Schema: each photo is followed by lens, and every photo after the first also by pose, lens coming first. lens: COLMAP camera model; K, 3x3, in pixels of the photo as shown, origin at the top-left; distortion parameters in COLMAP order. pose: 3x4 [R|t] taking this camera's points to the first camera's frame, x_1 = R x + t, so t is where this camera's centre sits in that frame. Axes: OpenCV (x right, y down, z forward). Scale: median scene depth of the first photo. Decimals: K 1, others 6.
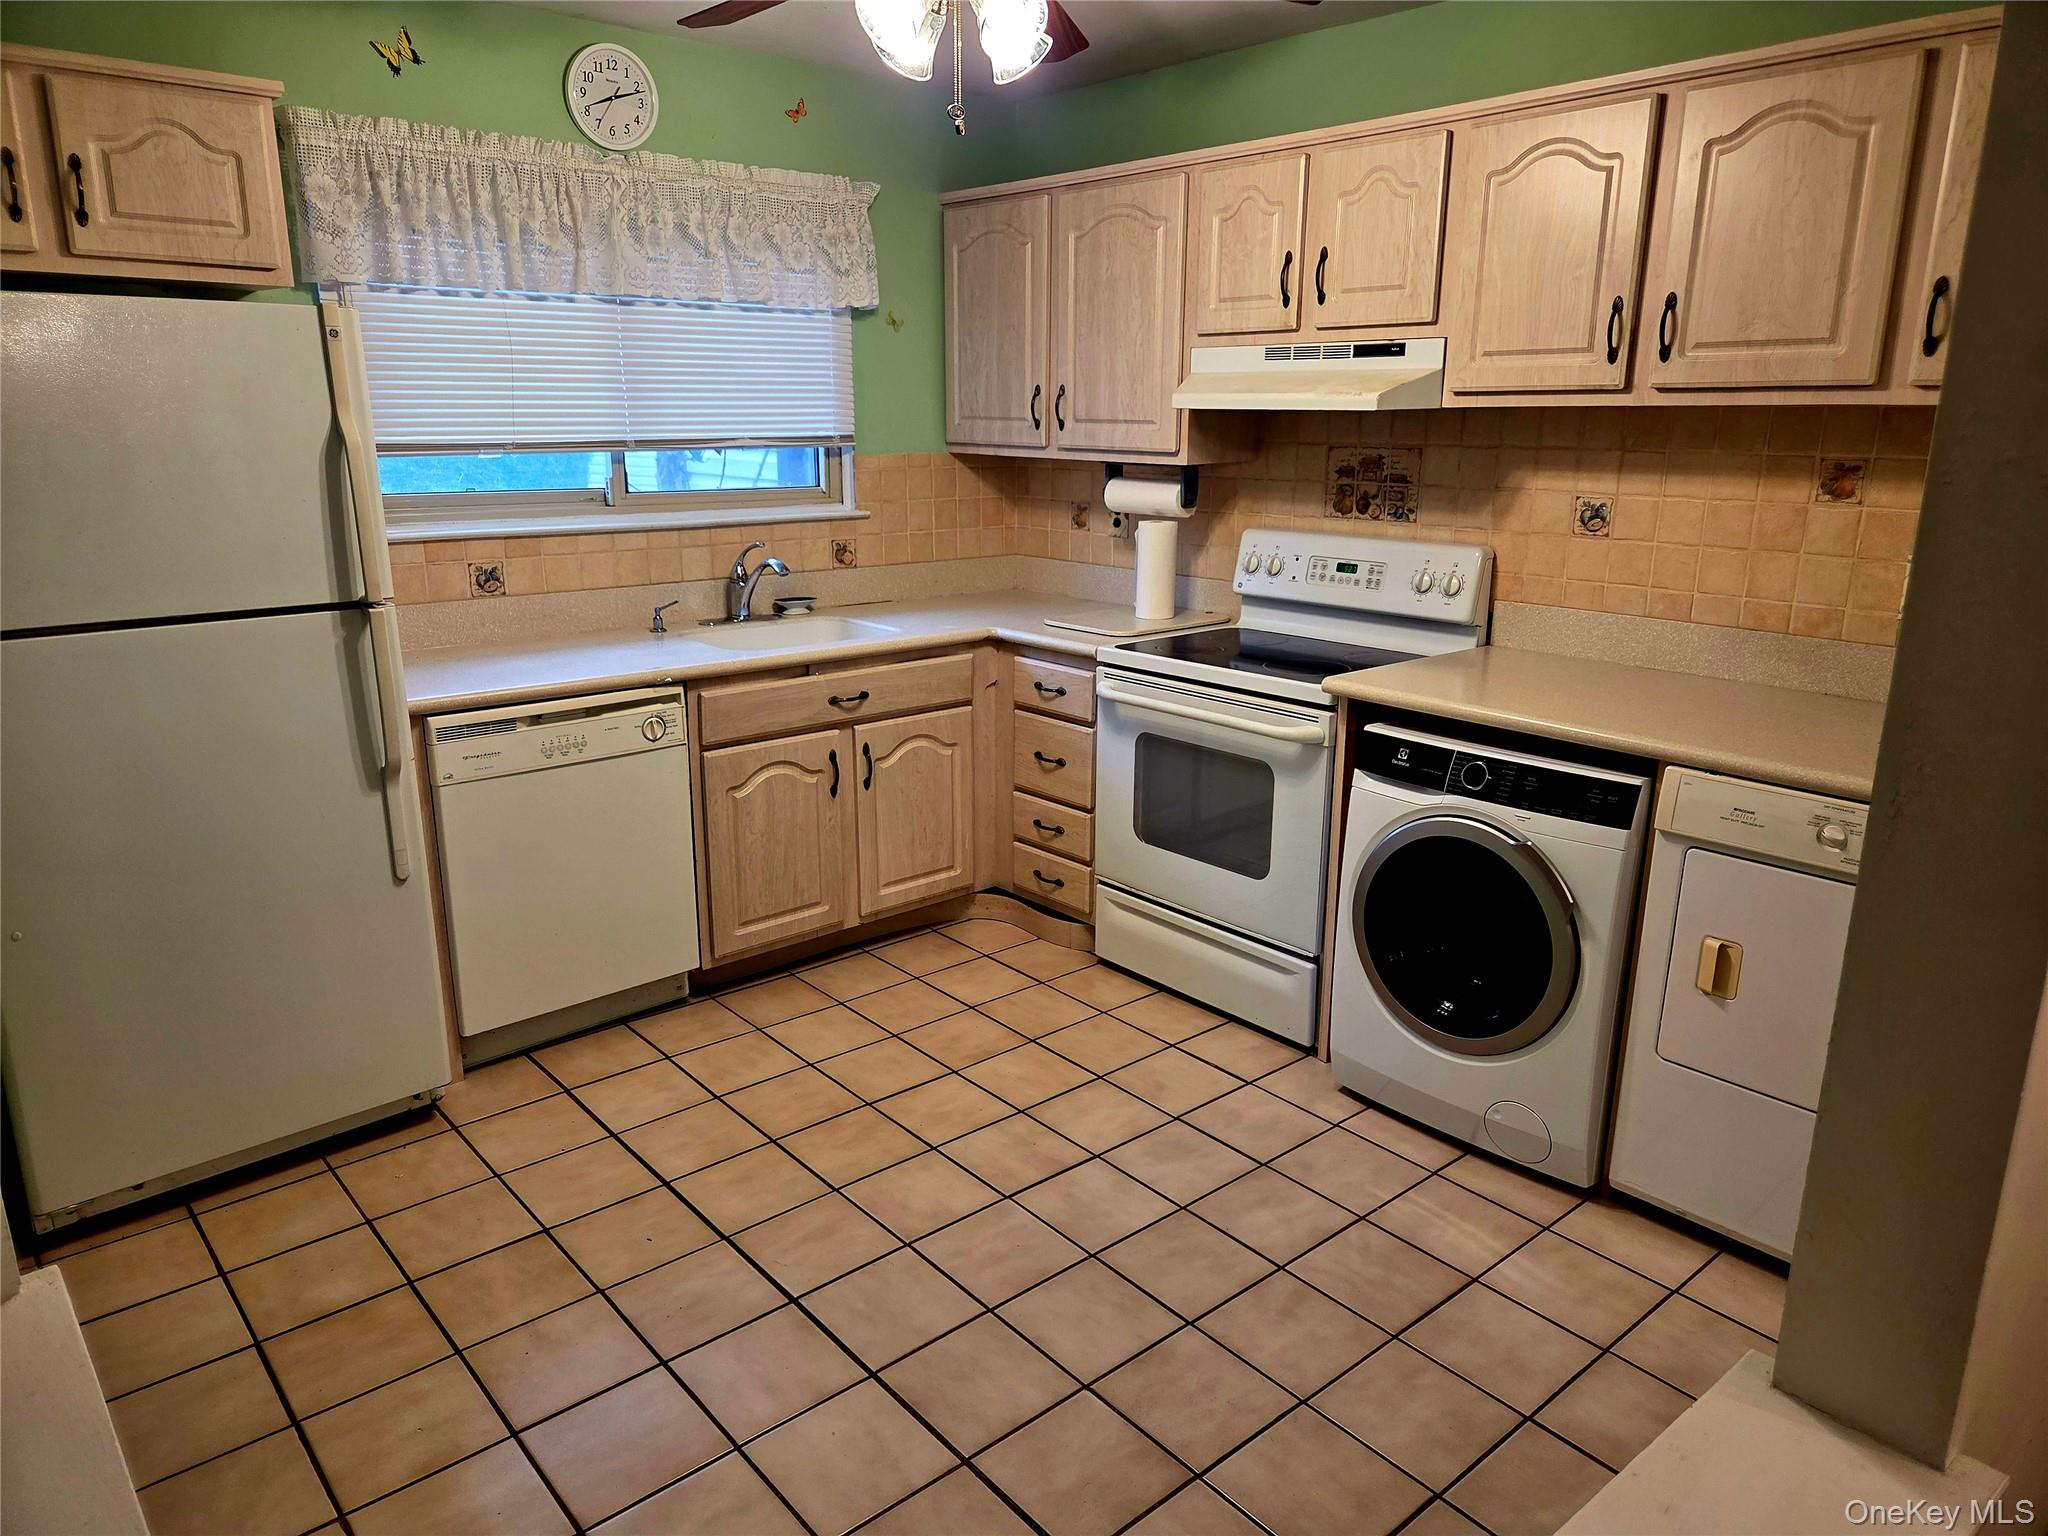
lens RADIAL K [[1364.3, 0, 1016.2], [0, 1364.3, 767.5], [0, 0, 1]] dist [0.074927, -0.062292]
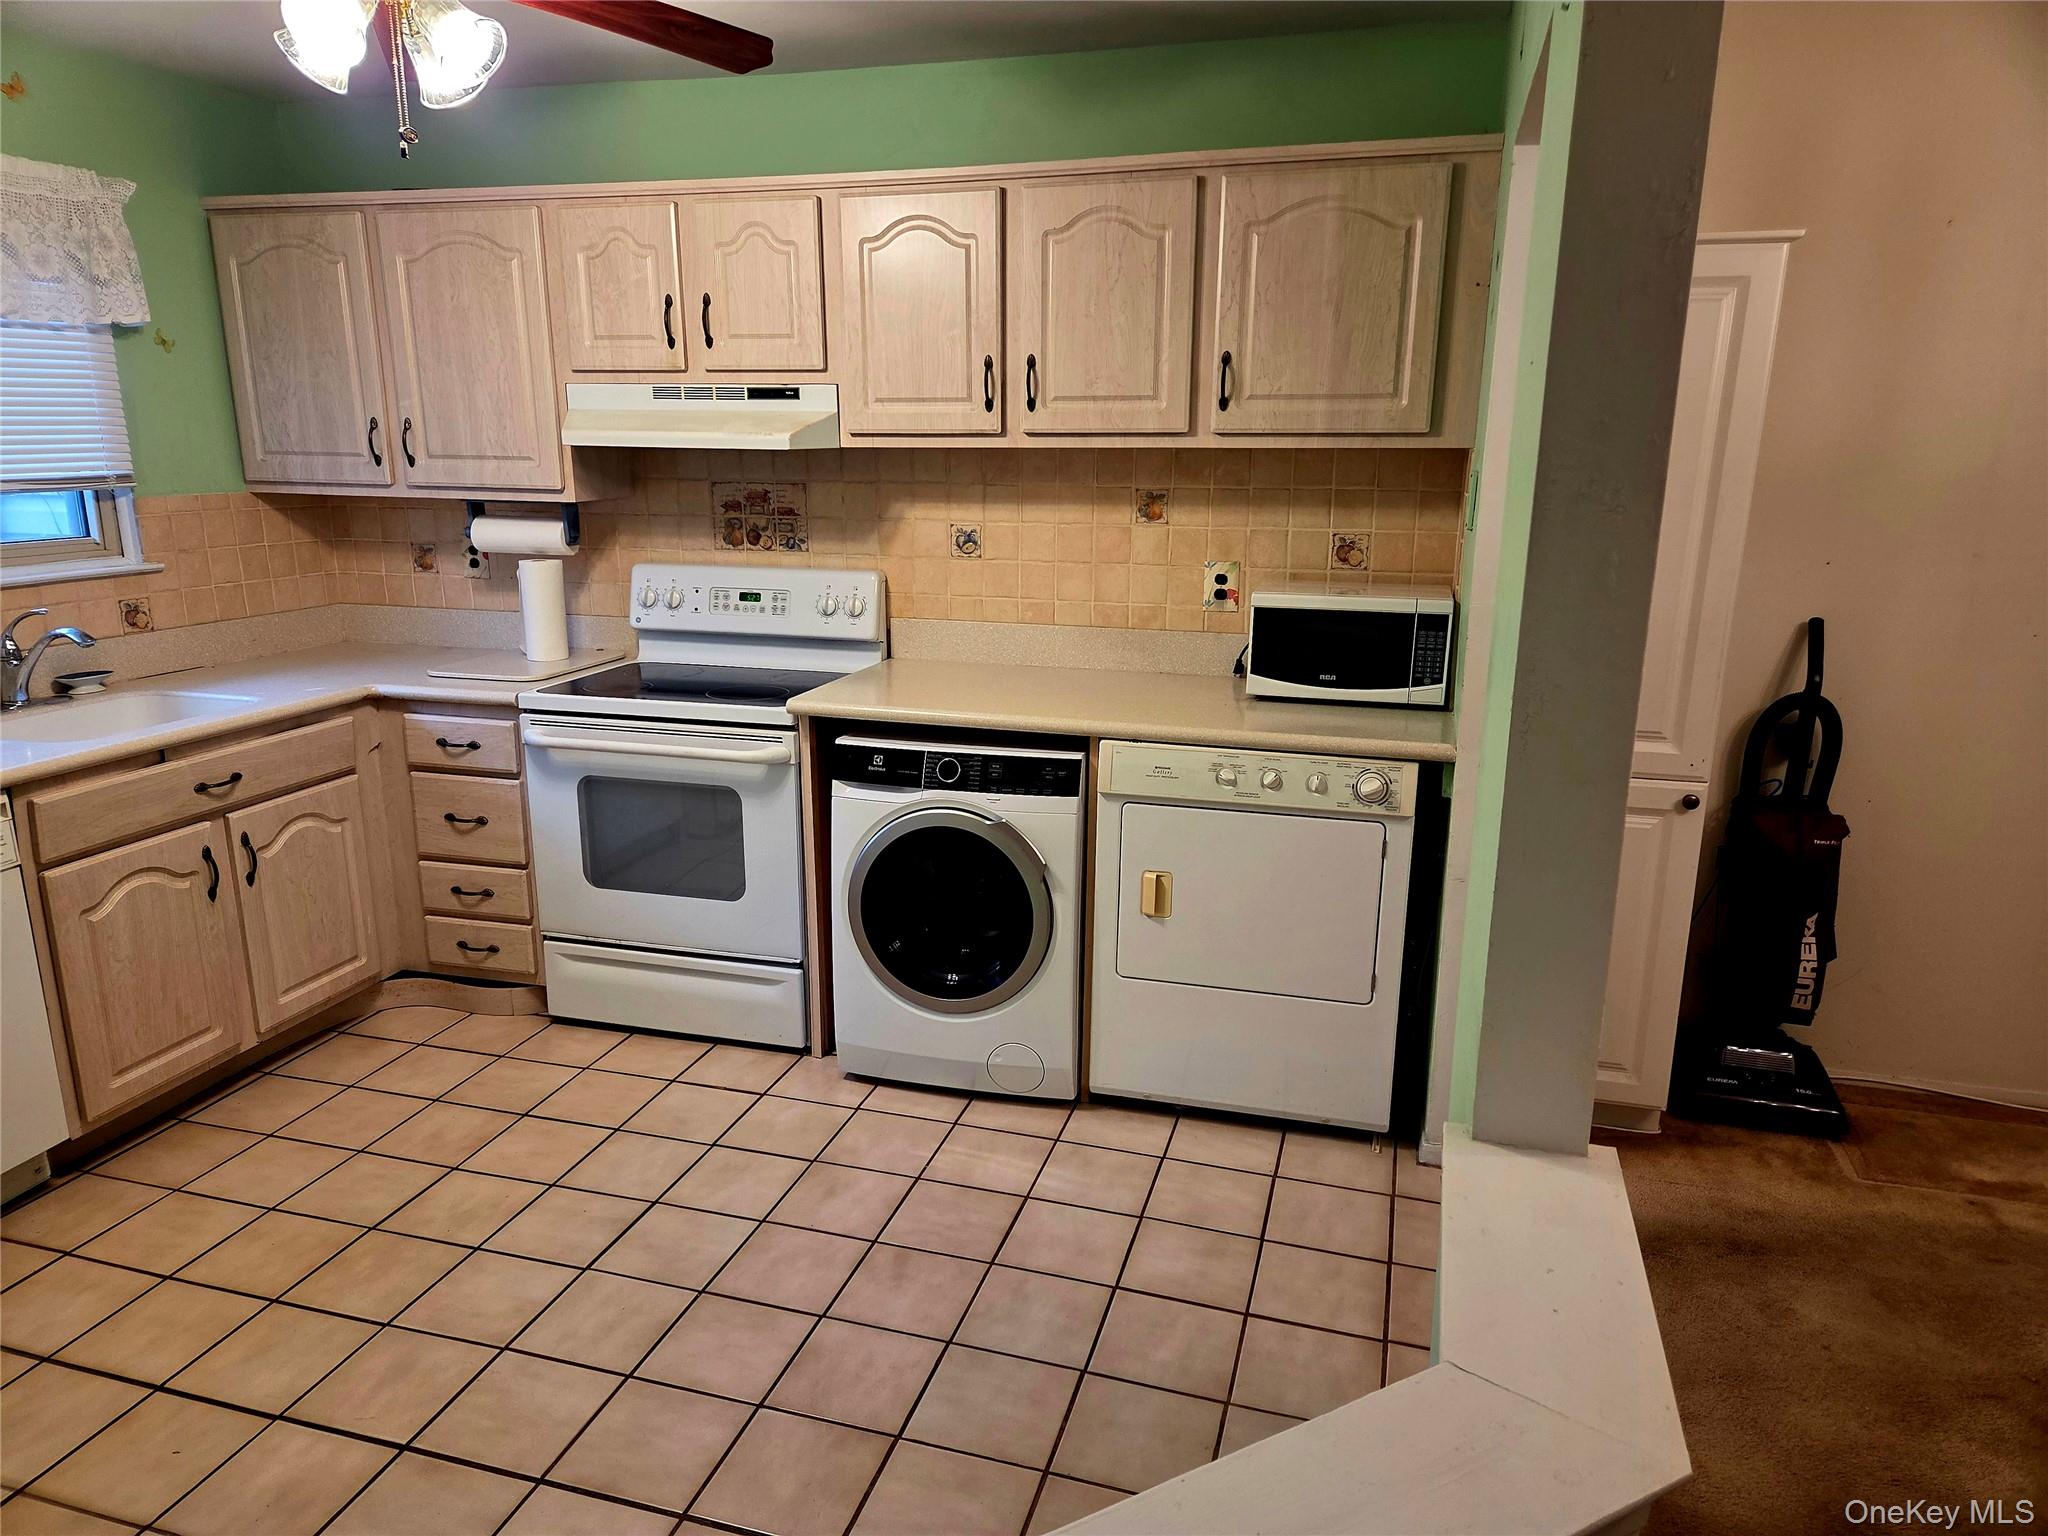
lens RADIAL K [[1364.3, 0, 1003.8], [0, 1364.3, 784.4], [0, 0, 1]] dist [0.074927, -0.062292]
pose [[0.841272, -0.135575, 0.523336, -0.174659], [0.139636, 0.989688, 0.031921, -0.009592], [-0.522267, 0.046223, 0.851528, 0.007801]]
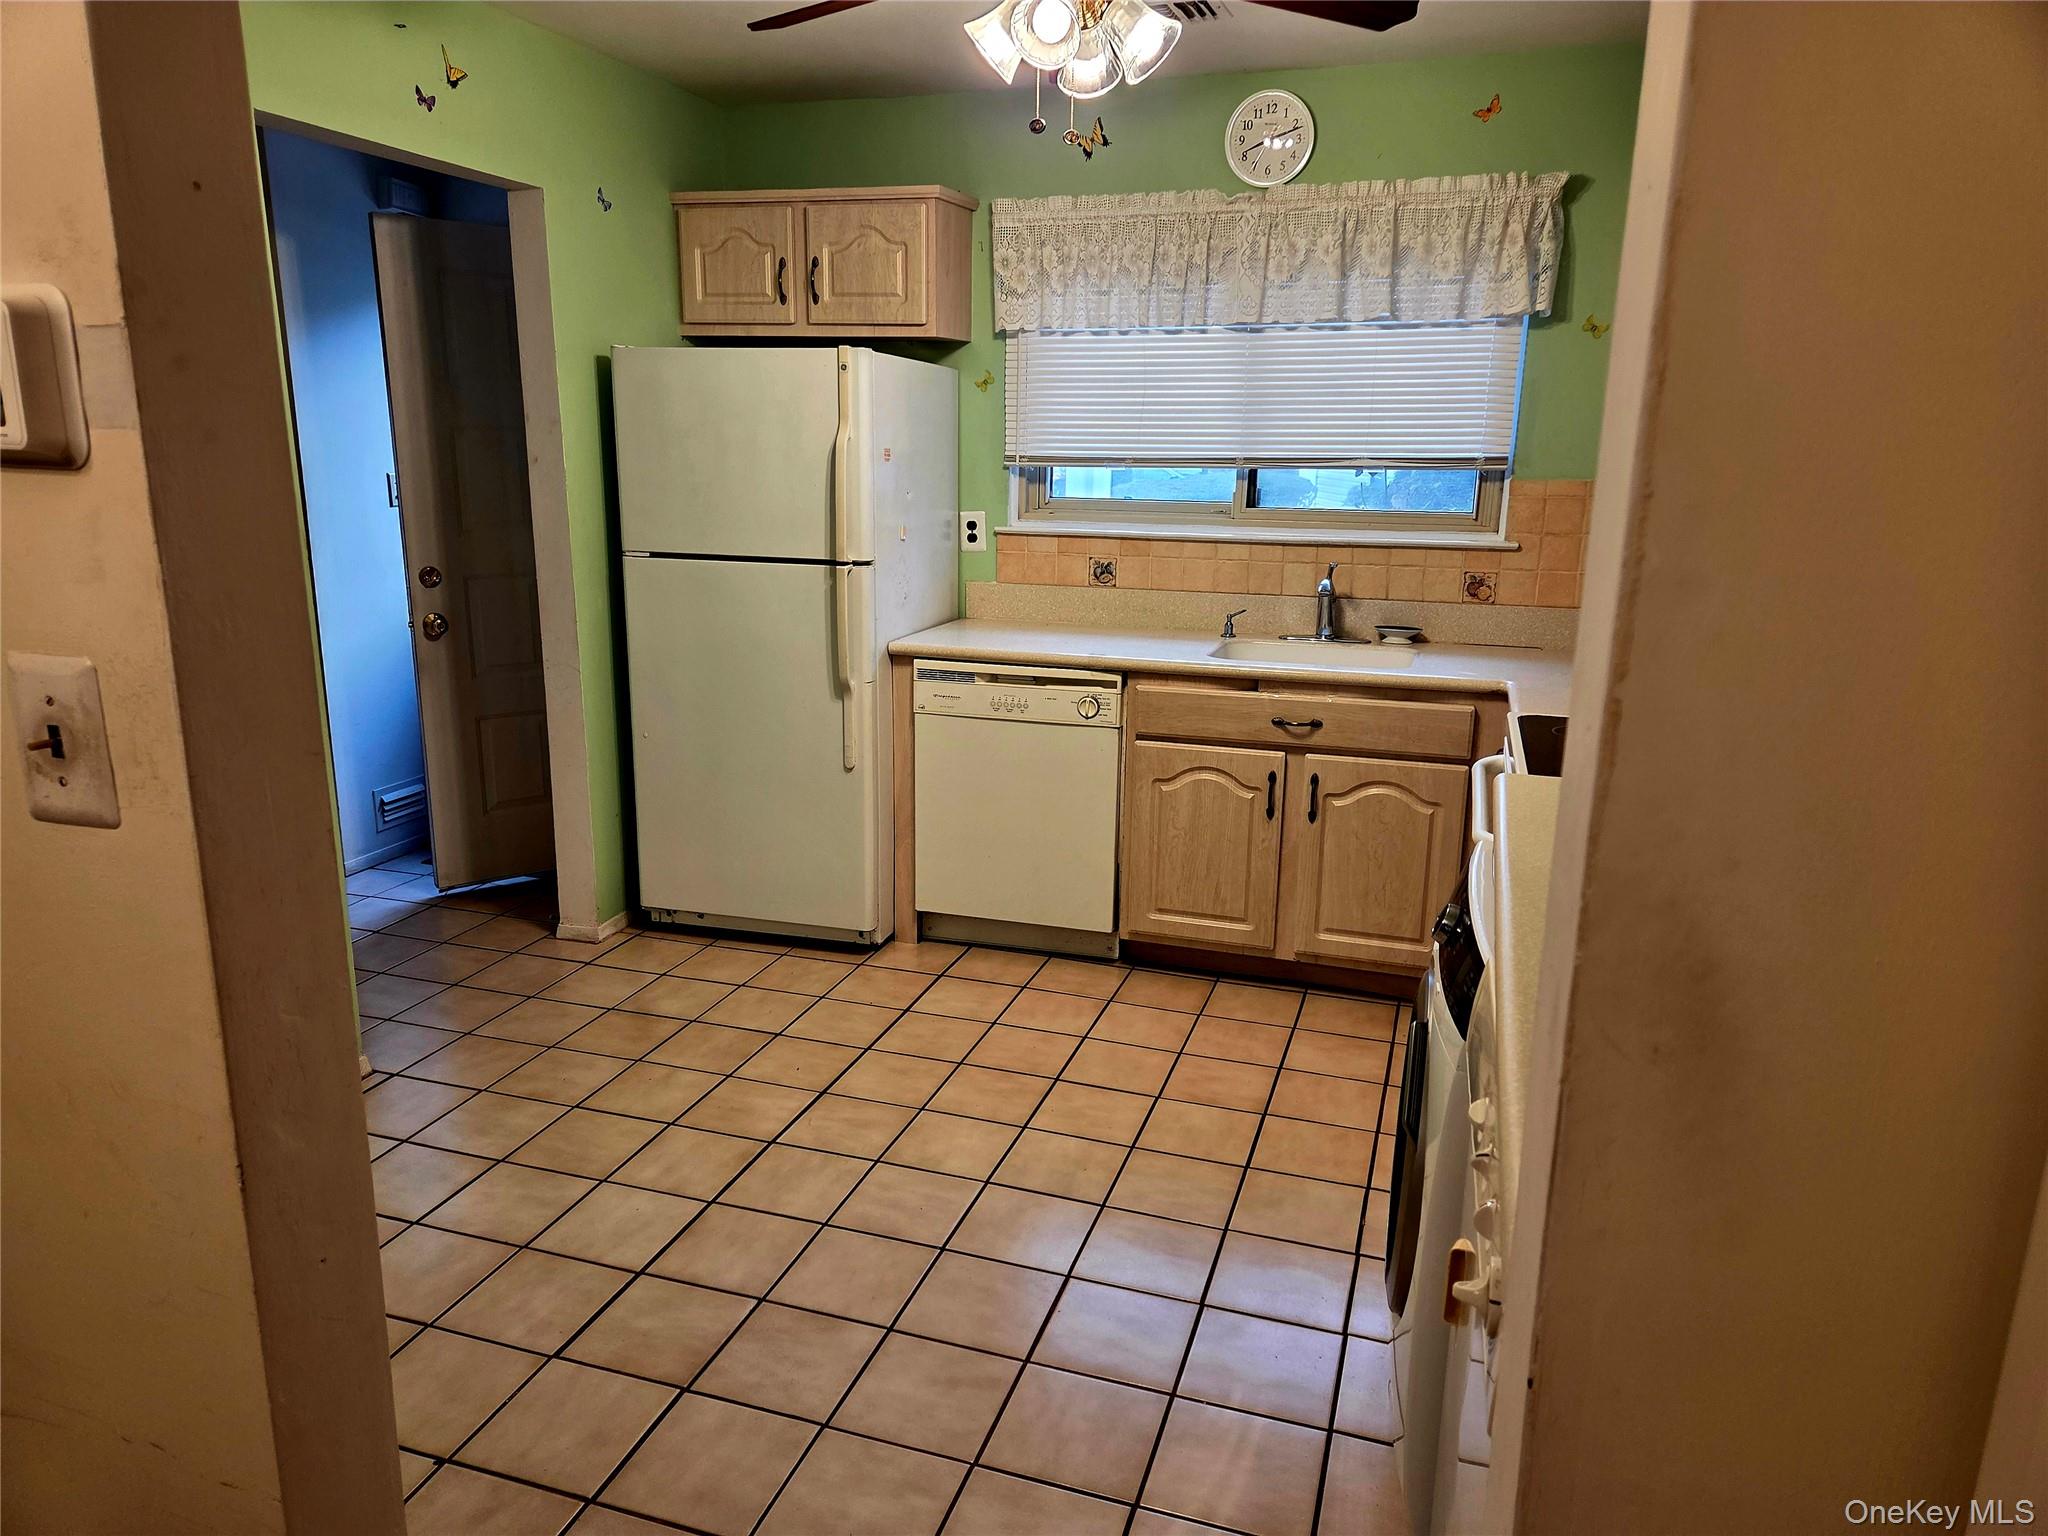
lens RADIAL K [[1364.3, 0, 1016.5], [0, 1364.3, 783.0], [0, 0, 1]] dist [0.074927, -0.062292]
pose [[0.518727, 0.214490, -0.827597, 0.627076], [-0.230876, 0.967196, 0.105960, -0.071019], [0.823176, 0.136108, 0.551231, 0.327167]]
